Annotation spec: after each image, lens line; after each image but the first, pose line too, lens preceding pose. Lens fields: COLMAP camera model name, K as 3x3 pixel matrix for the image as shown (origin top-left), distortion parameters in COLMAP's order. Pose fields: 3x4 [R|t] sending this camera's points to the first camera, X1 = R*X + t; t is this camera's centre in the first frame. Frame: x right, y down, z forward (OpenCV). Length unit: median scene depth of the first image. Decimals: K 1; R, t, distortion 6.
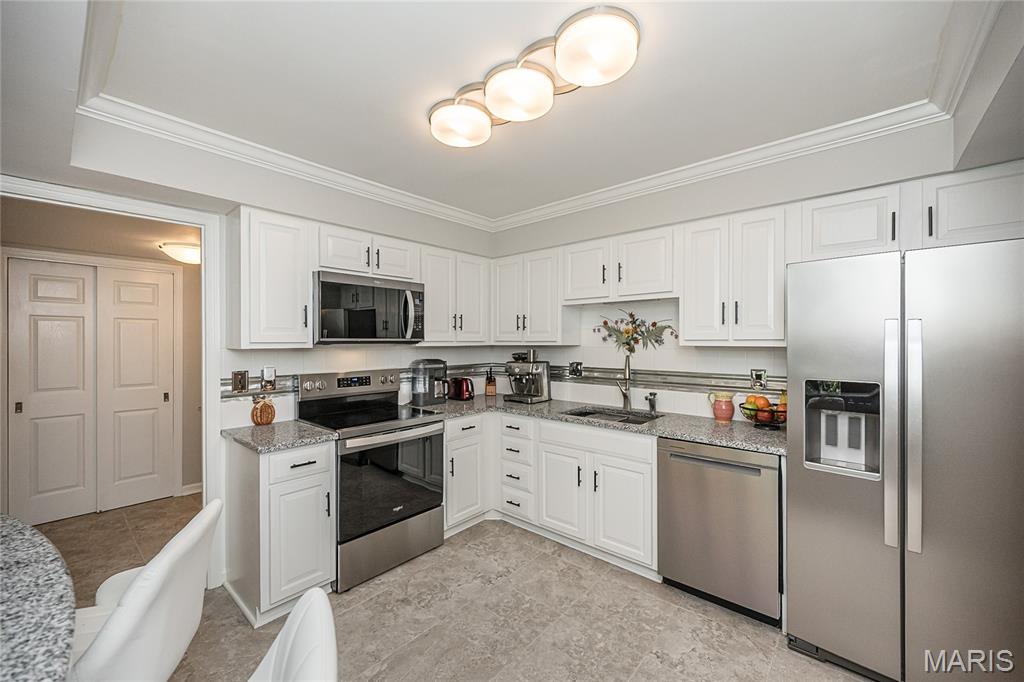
lens RADIAL K [[411.2, 0, 510.0], [0, 411.2, 342.0], [0, 0, 1]] dist [0.001087, 0.000006]
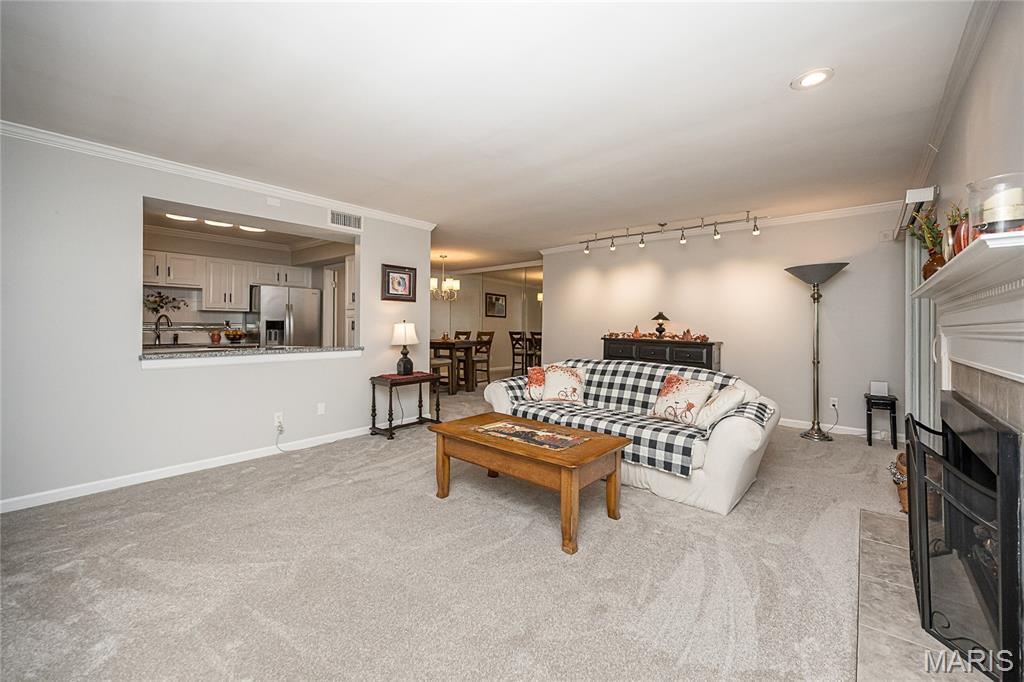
lens RADIAL K [[411.2, 0, 511.0], [0, 411.2, 338.6], [0, 0, 1]] dist [0.001087, 0.000006]
pose [[-0.011041, -0.033027, 0.999393, -1.645476], [-0.009379, 0.999414, 0.032924, 0.066628], [-0.999895, -0.009010, -0.011344, -0.586088]]
